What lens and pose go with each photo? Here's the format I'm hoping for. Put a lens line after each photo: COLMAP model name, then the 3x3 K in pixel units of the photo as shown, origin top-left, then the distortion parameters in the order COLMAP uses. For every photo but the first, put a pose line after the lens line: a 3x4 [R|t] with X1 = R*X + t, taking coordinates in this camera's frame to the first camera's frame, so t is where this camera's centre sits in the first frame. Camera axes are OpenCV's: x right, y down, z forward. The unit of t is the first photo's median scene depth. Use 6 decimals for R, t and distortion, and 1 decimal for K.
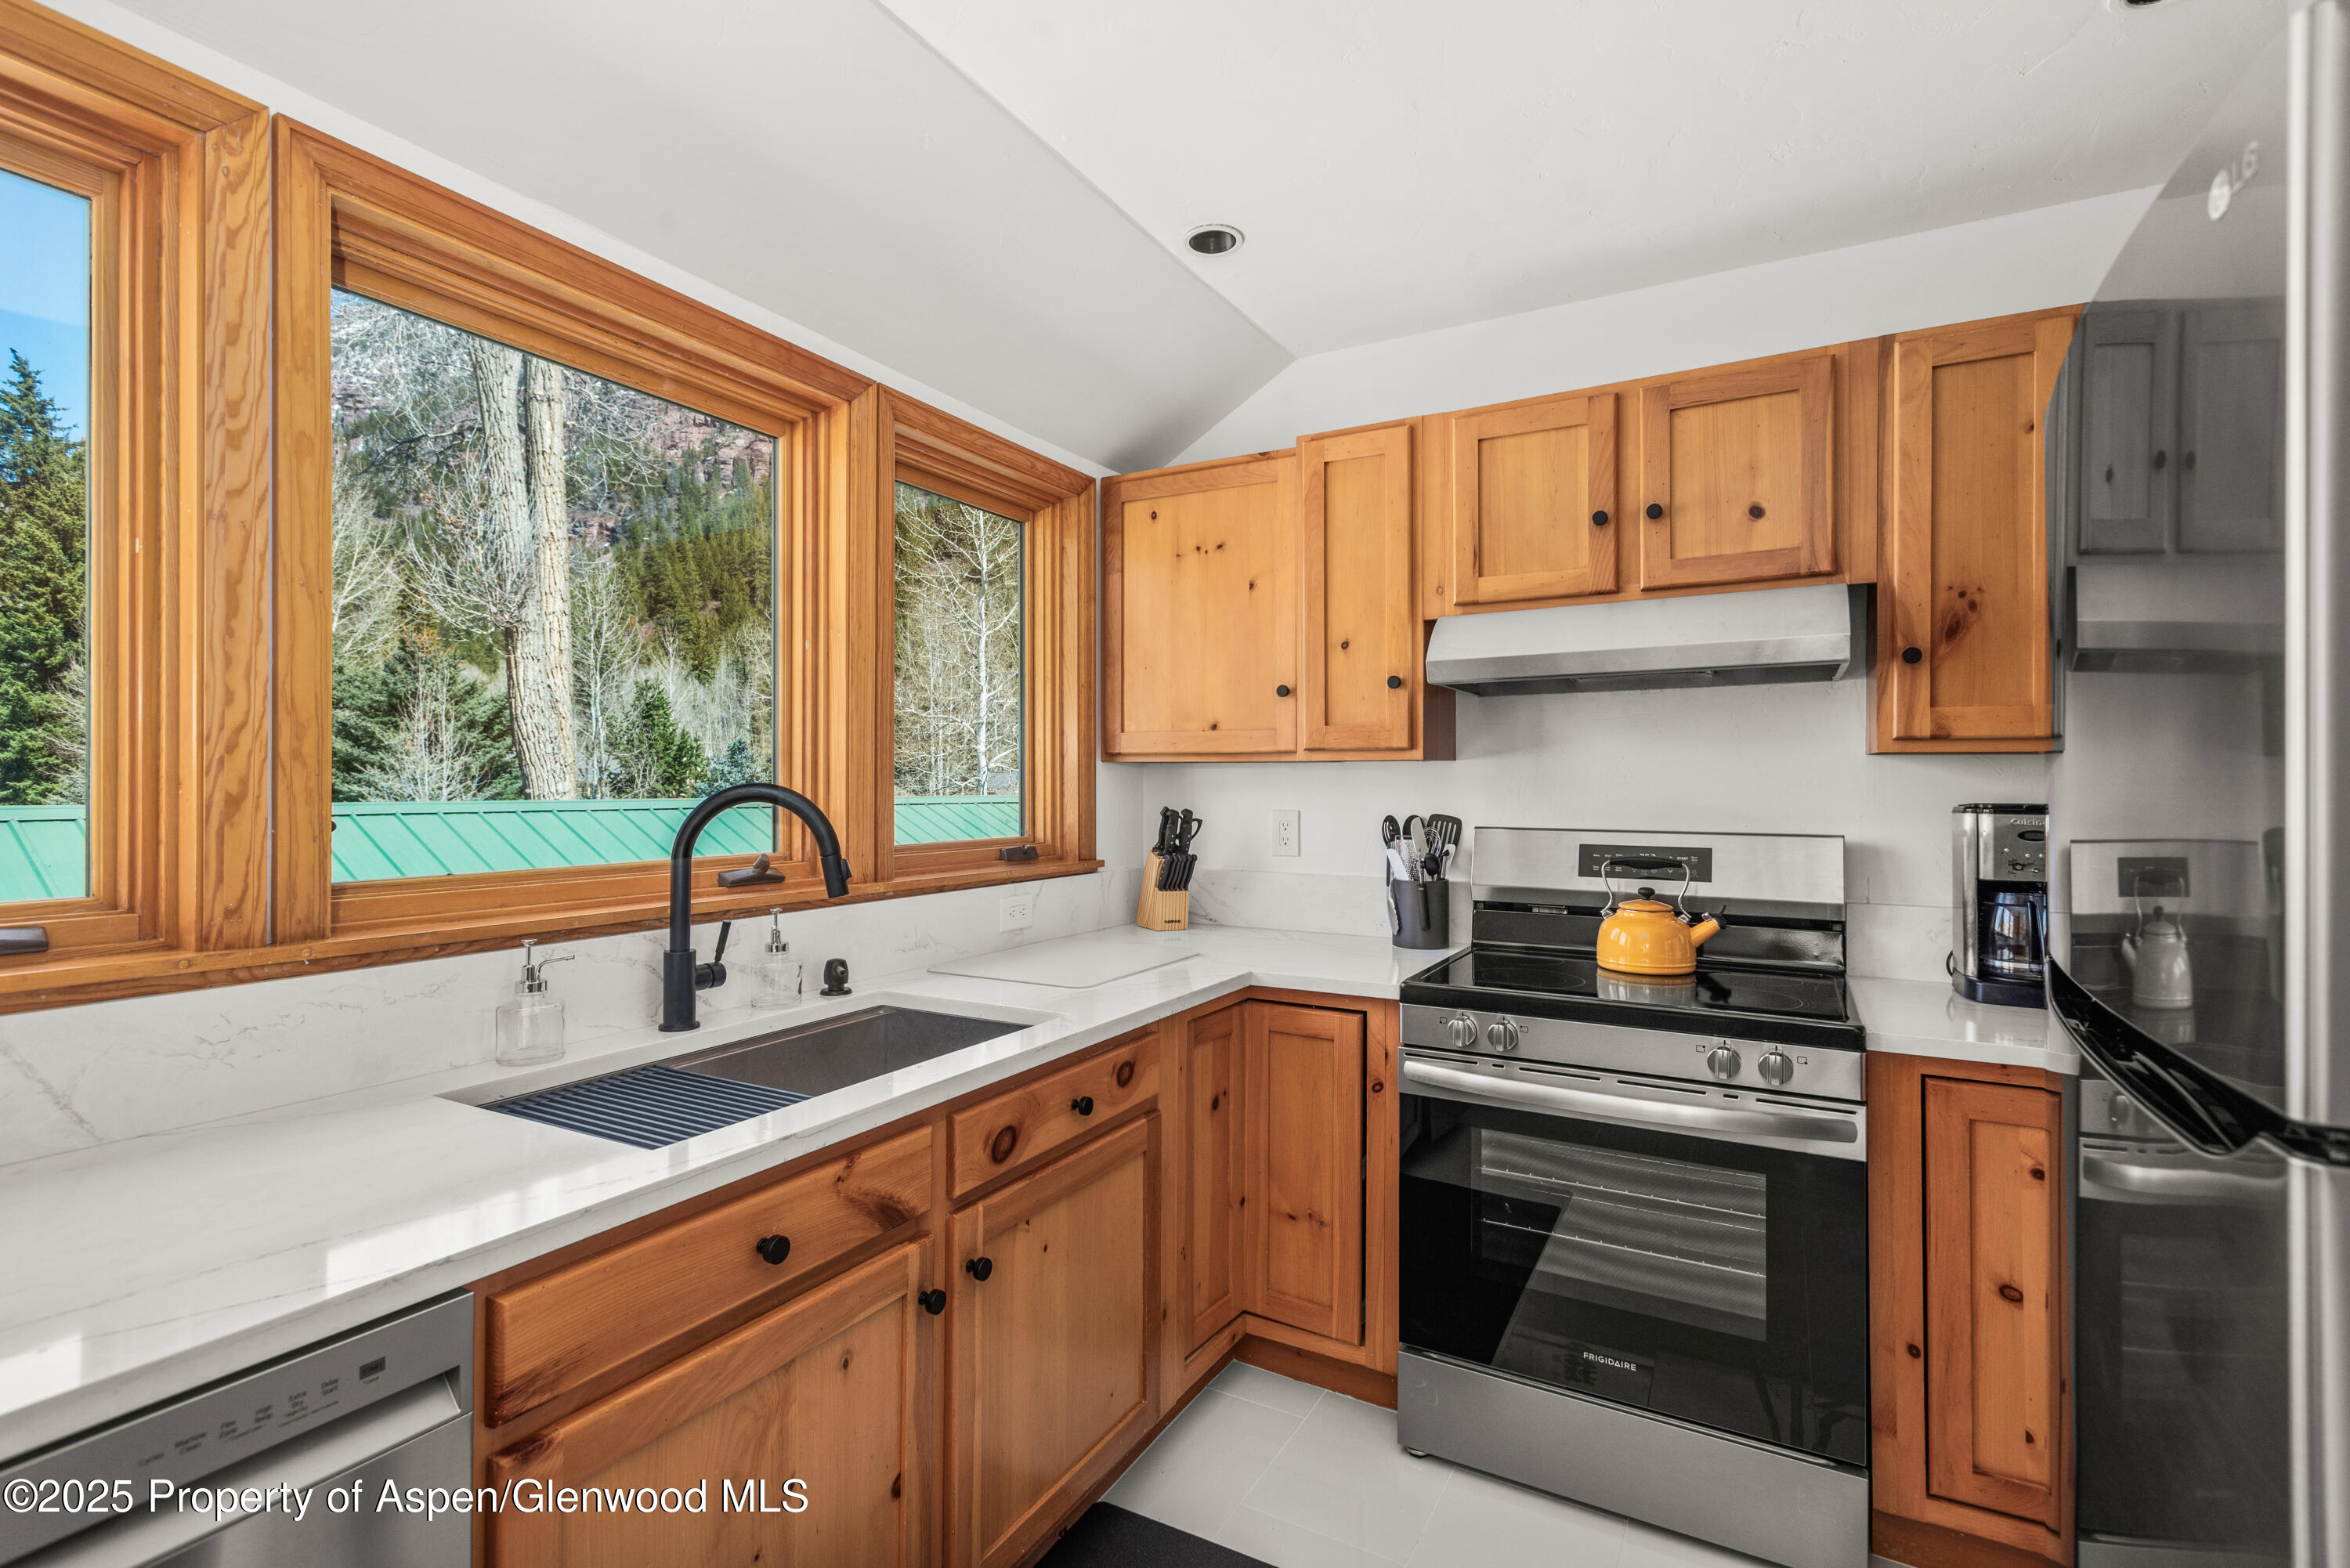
lens RADIAL K [[1089.3, 0, 1175.0], [0, 1089.3, 784.0], [0, 0, 1]] dist [0.000174, 0.000131]
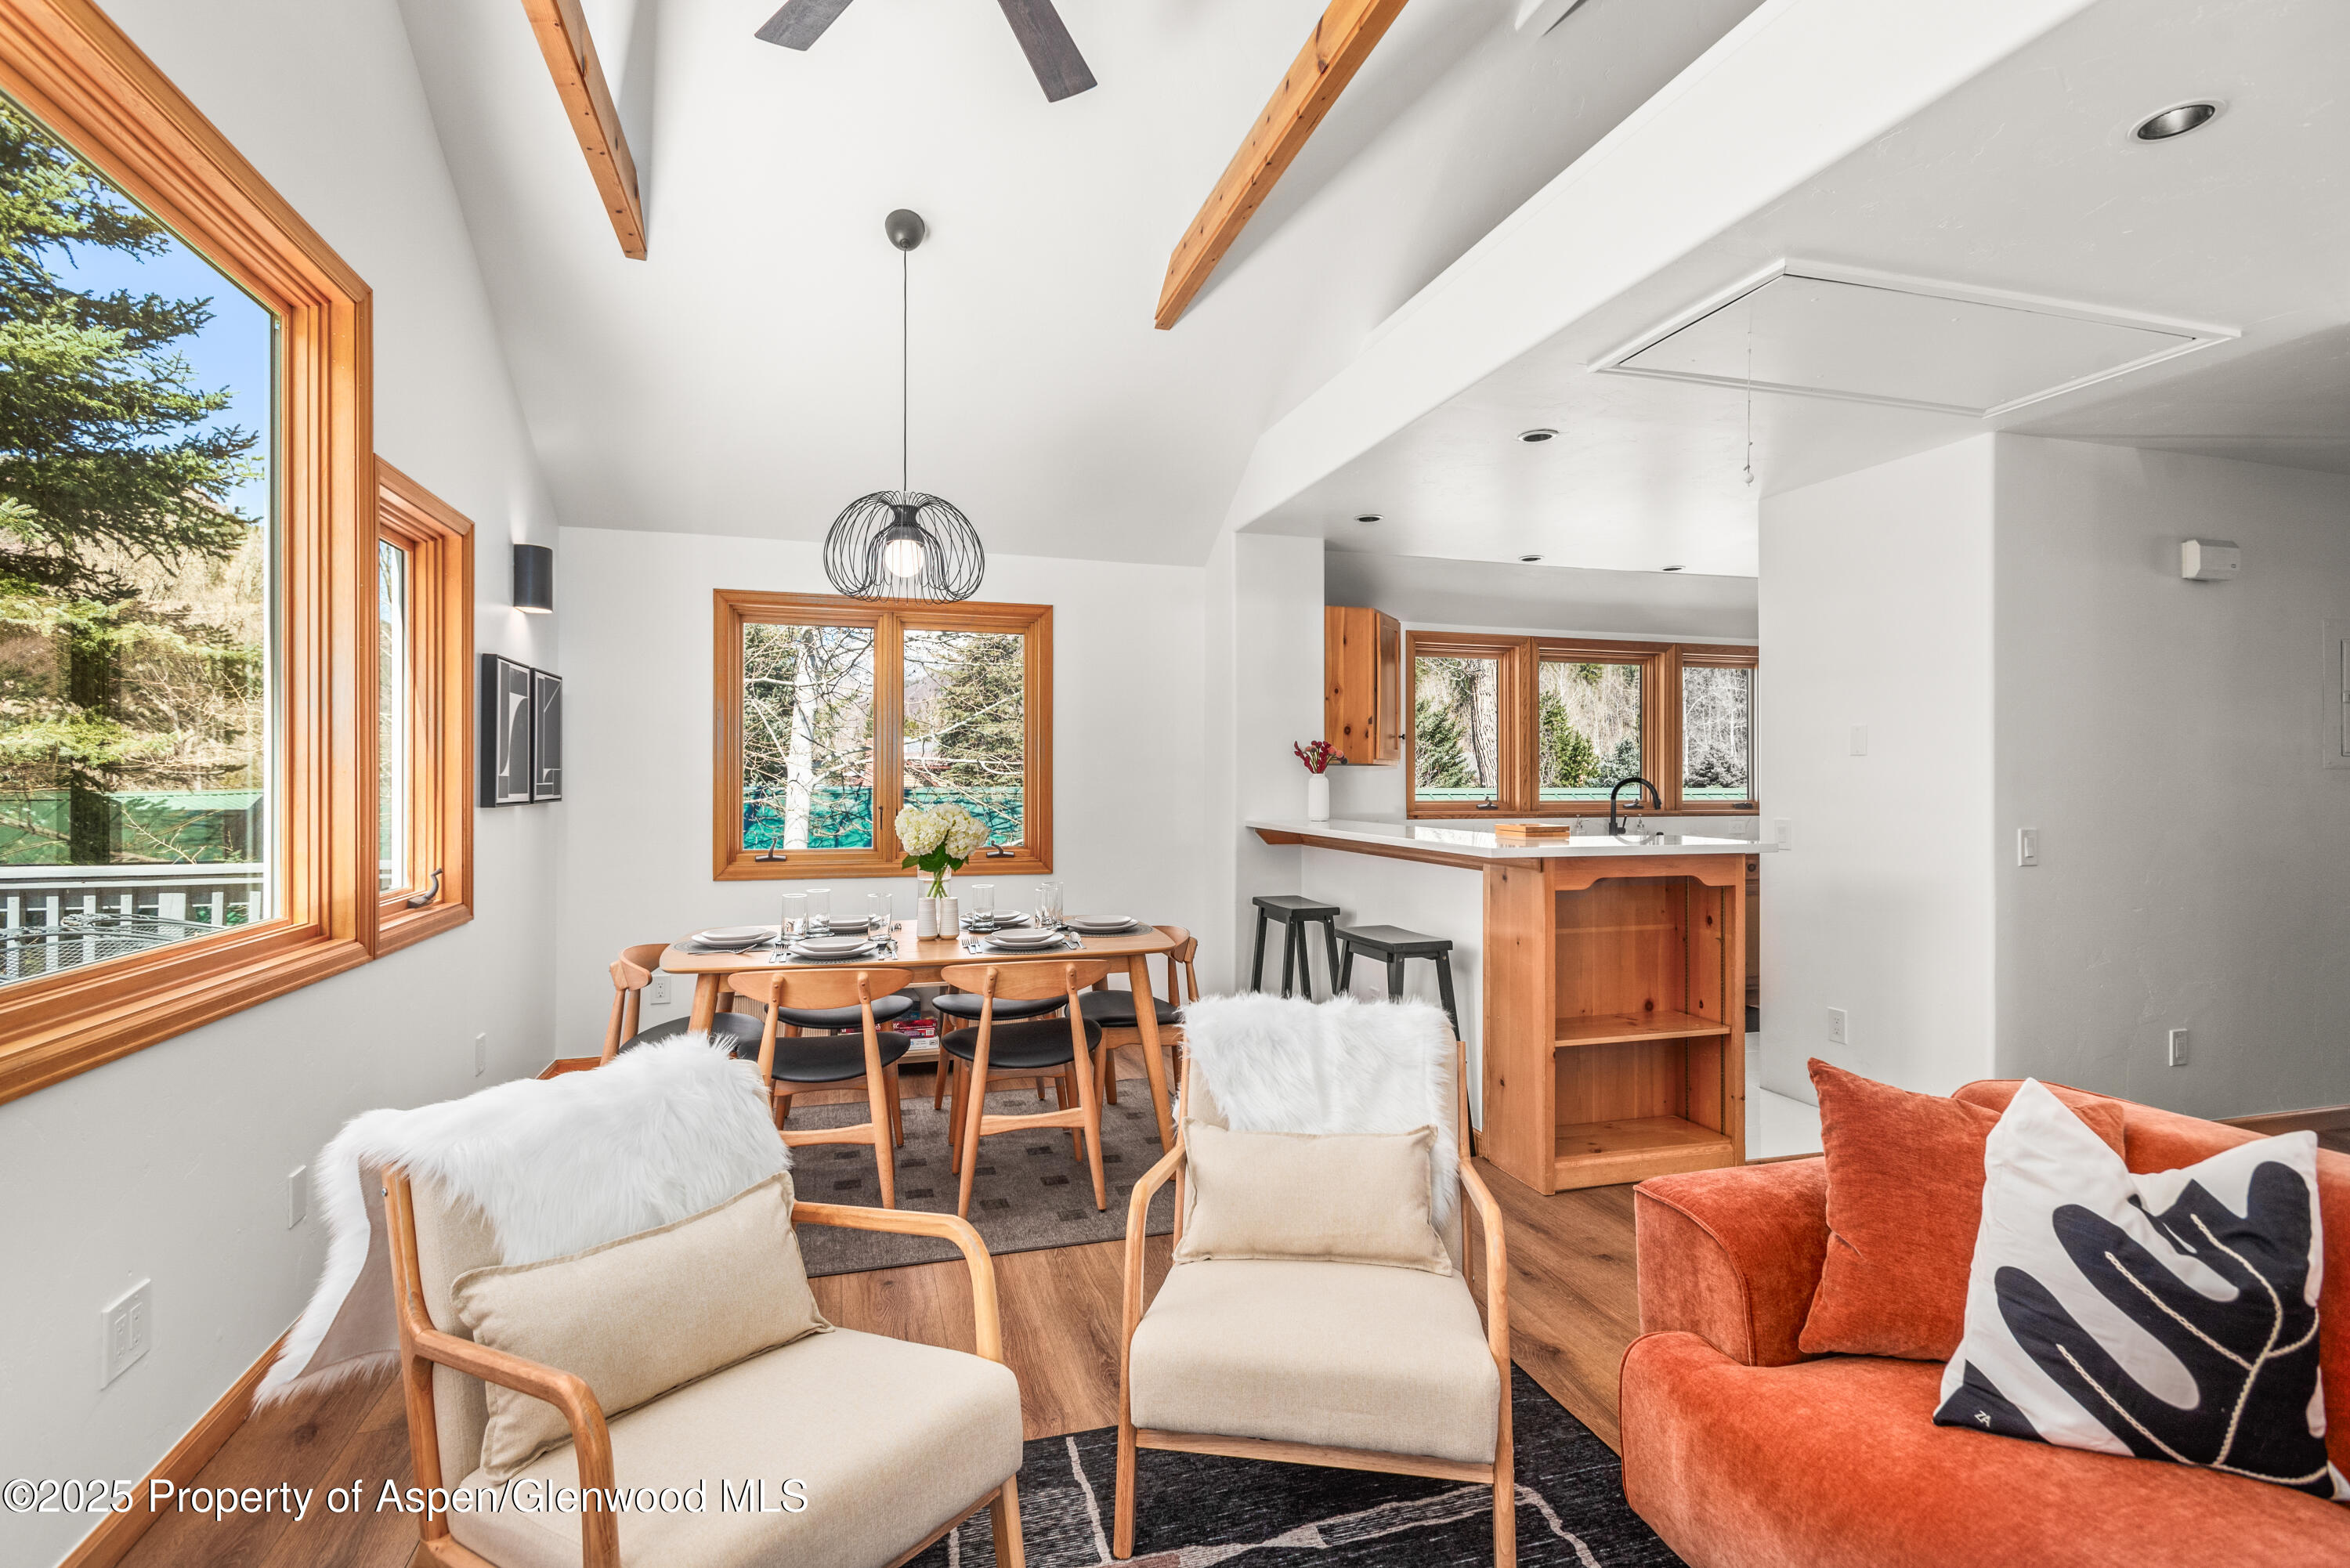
lens RADIAL K [[1106.7, 0, 1175.0], [0, 1106.7, 784.0], [0, 0, 1]] dist [0.000961, 0.000077]
pose [[0.720225, 0.003419, -0.693732, 0.064279], [-0.000754, 0.999991, 0.004146, 0.000267], [0.693740, -0.002463, 0.720222, -0.162866]]
